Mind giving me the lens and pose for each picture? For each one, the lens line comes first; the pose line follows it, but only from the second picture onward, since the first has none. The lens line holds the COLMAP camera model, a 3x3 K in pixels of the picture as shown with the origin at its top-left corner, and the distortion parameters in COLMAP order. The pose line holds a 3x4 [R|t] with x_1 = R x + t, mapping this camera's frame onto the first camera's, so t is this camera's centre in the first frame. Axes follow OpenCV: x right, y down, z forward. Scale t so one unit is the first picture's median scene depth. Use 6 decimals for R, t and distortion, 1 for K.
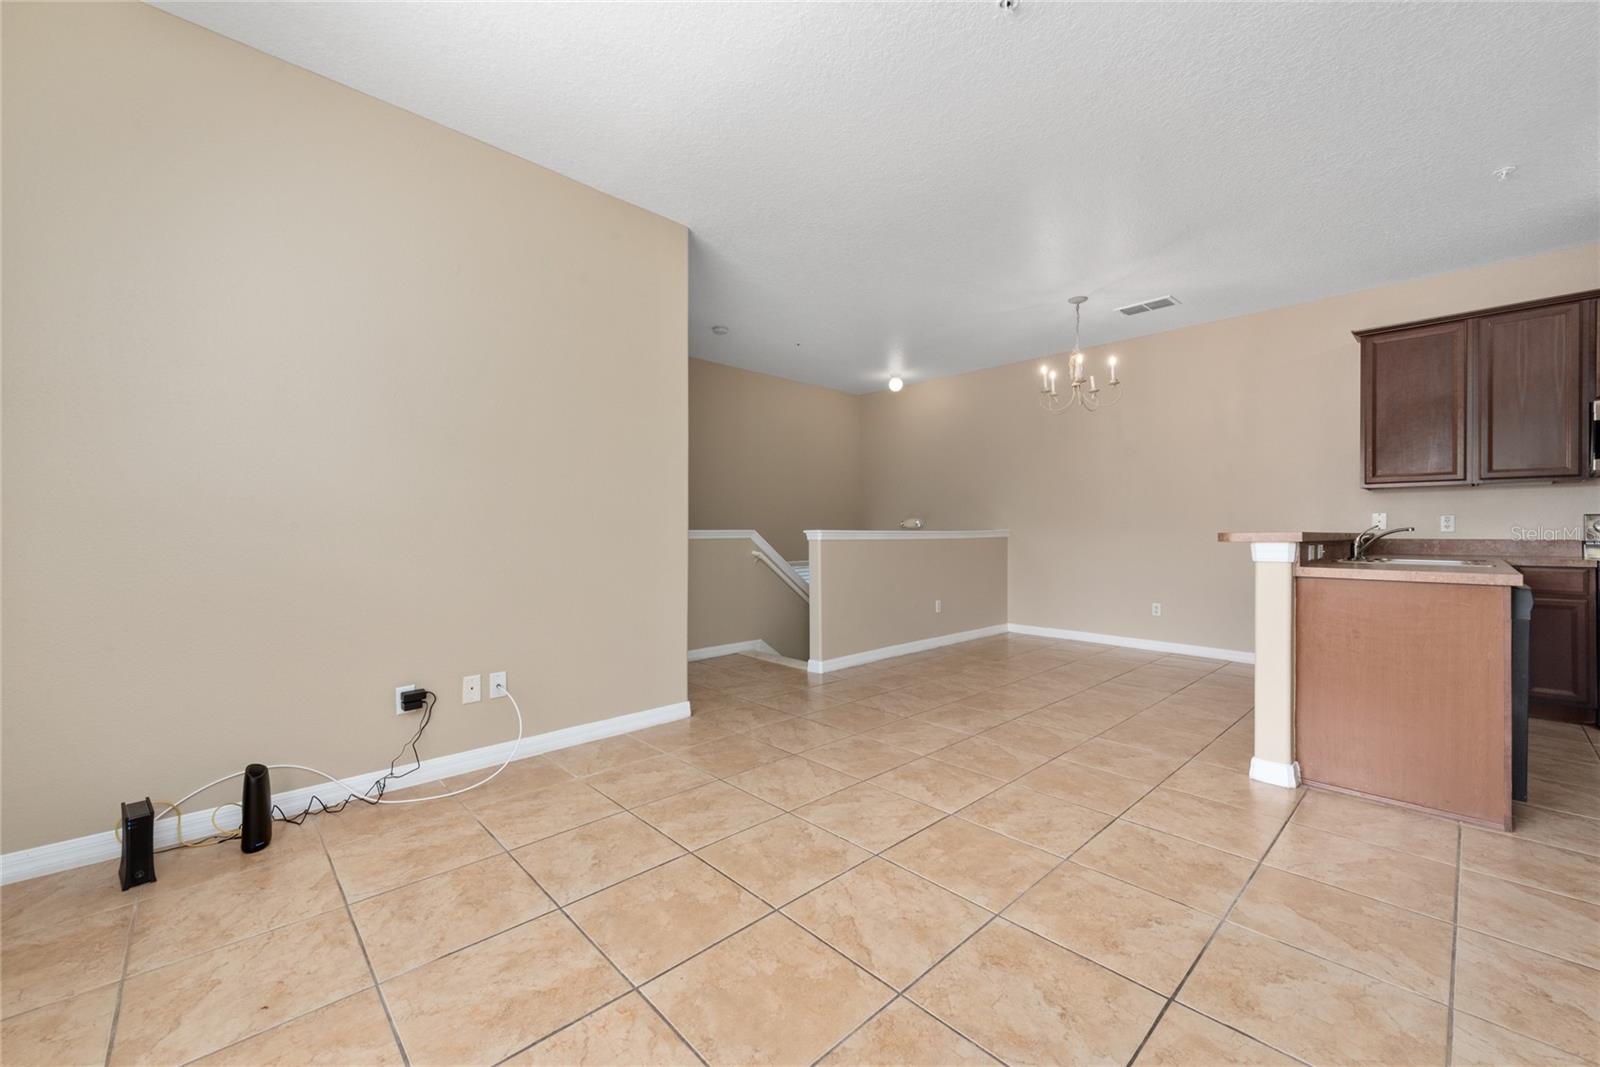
lens RADIAL K [[630.5, 0, 799.6], [0, 630.5, 533.2], [0, 0, 1]] dist [0.013365, -0.002751]
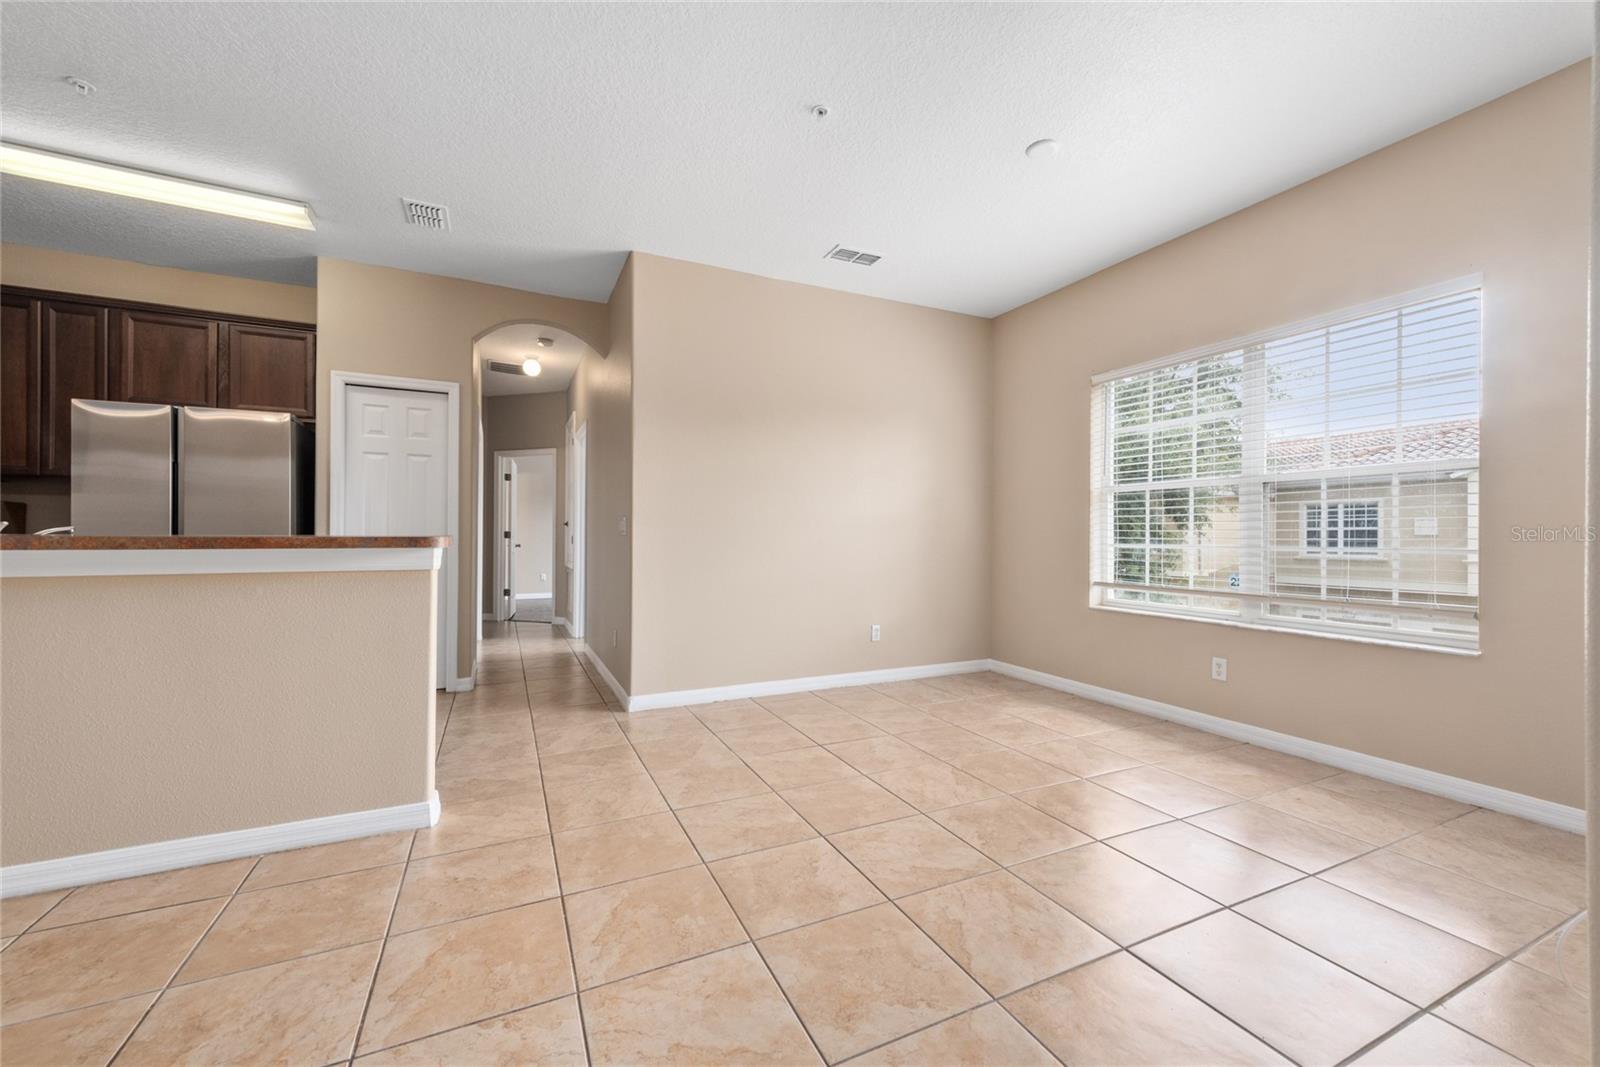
lens RADIAL K [[630.5, 0, 805.8], [0, 630.5, 534.1], [0, 0, 1]] dist [0.013365, -0.002751]
pose [[-0.955053, -0.005280, 0.296388, -0.008873], [-0.005492, 0.999985, 0.000118, -0.004102], [-0.296384, -0.001515, -0.955068, 1.208805]]
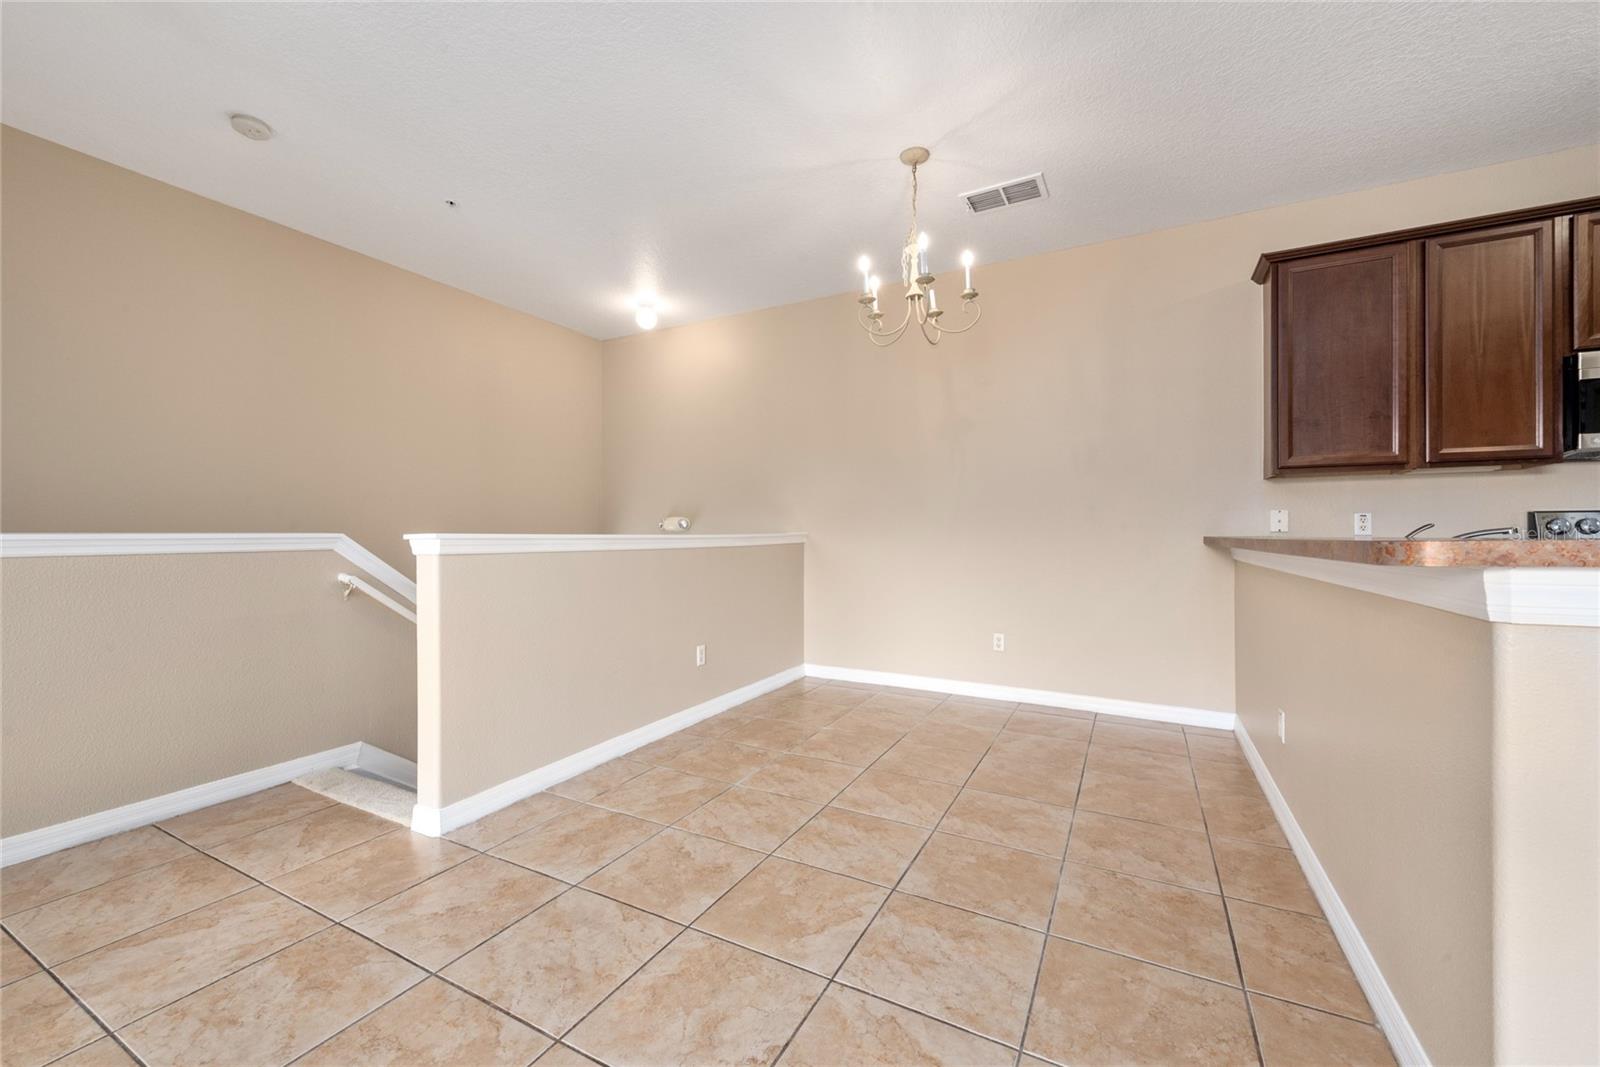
lens RADIAL K [[630.5, 0, 802.4], [0, 630.5, 527.4], [0, 0, 1]] dist [0.013365, -0.002751]
pose [[0.947689, 0.001963, 0.319188, 0.177506], [0.002675, 0.999897, -0.014092, -0.002440], [-0.319183, 0.014209, 0.947587, 0.572353]]
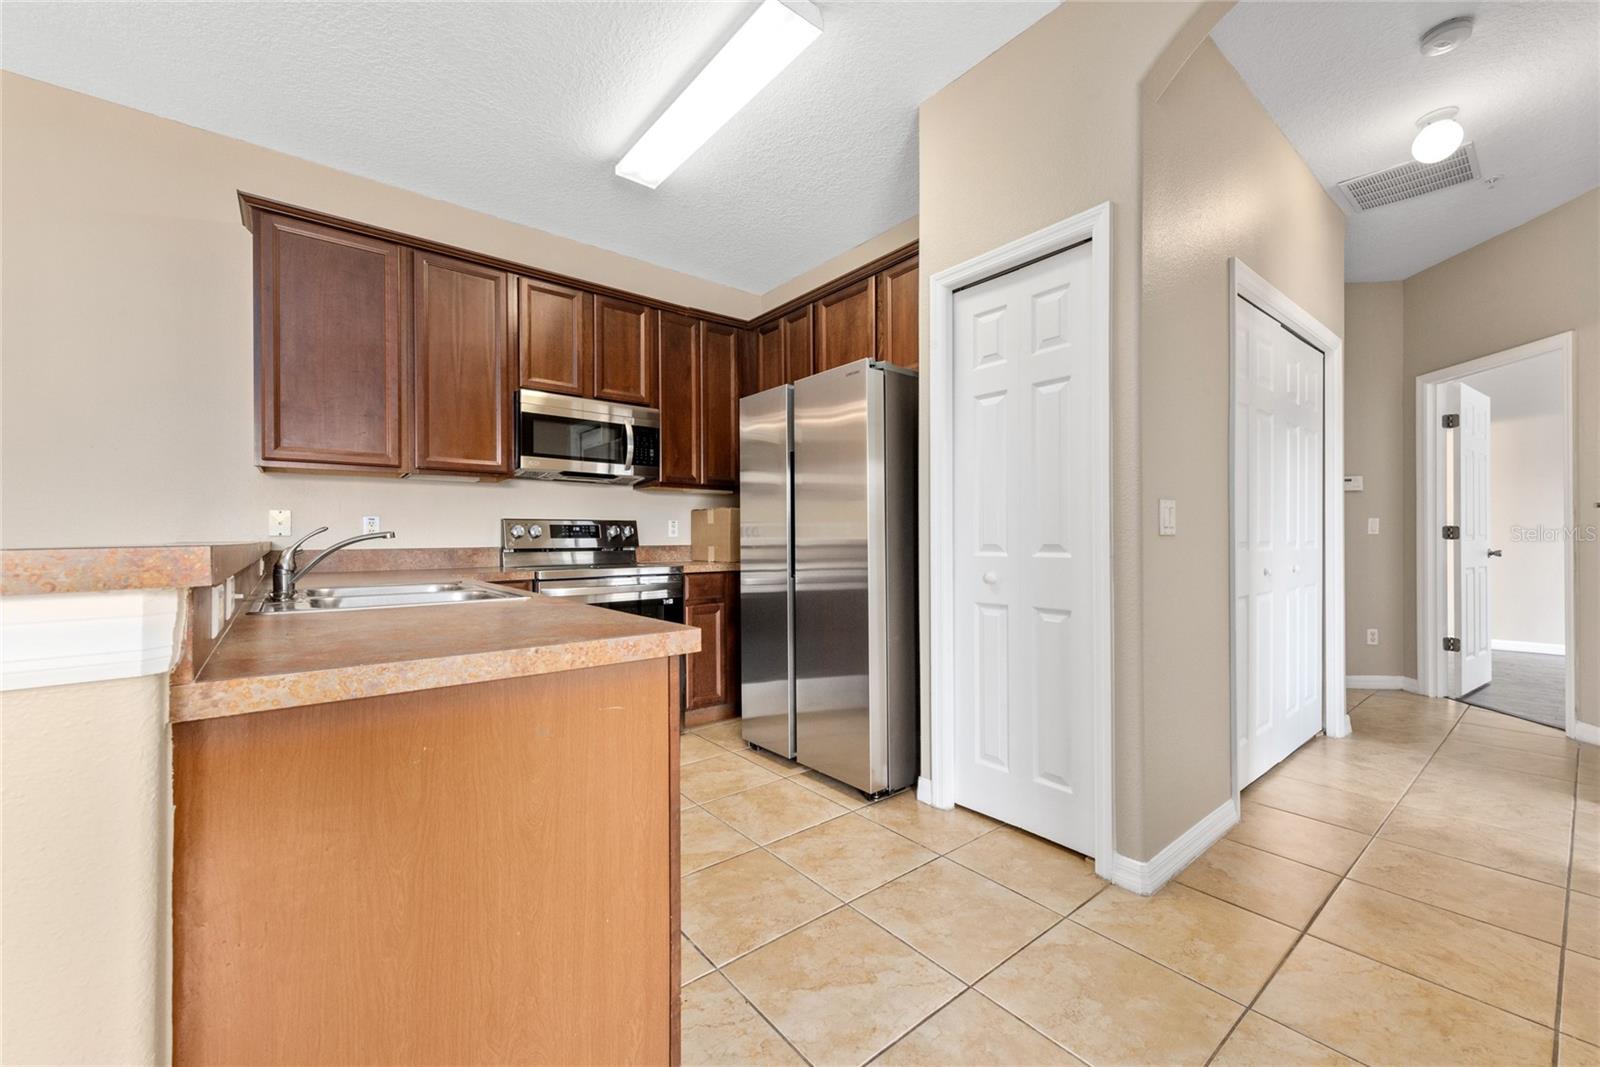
lens RADIAL K [[630.5, 0, 806.0], [0, 630.5, 532.0], [0, 0, 1]] dist [0.013365, -0.002751]
pose [[0.077197, 0.004621, 0.997005, 0.388623], [0.009441, 0.999941, -0.005366, -0.002083], [-0.996971, 0.009827, 0.077149, 0.518828]]
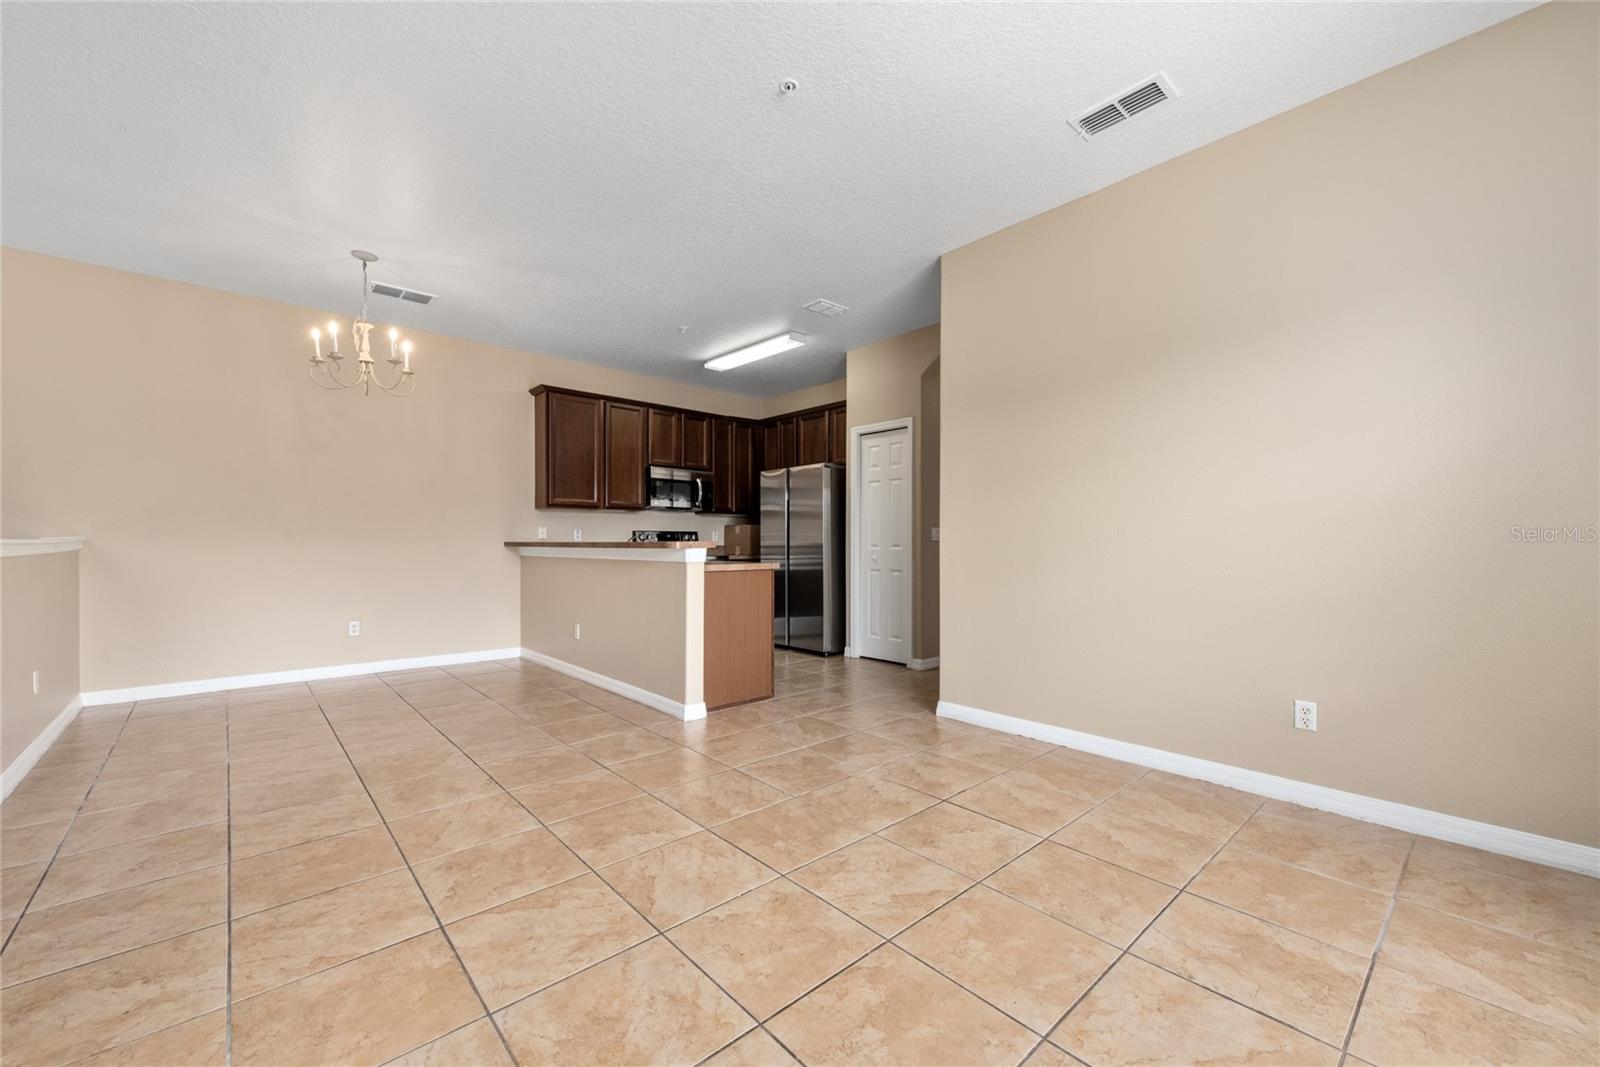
lens RADIAL K [[630.5, 0, 803.2], [0, 630.5, 549.5], [0, 0, 1]] dist [0.013365, -0.002751]
pose [[0.017853, -0.015270, 0.999724, -0.464514], [0.003370, 0.999879, 0.015212, -0.002680], [-0.999835, 0.003097, 0.017902, 0.526150]]
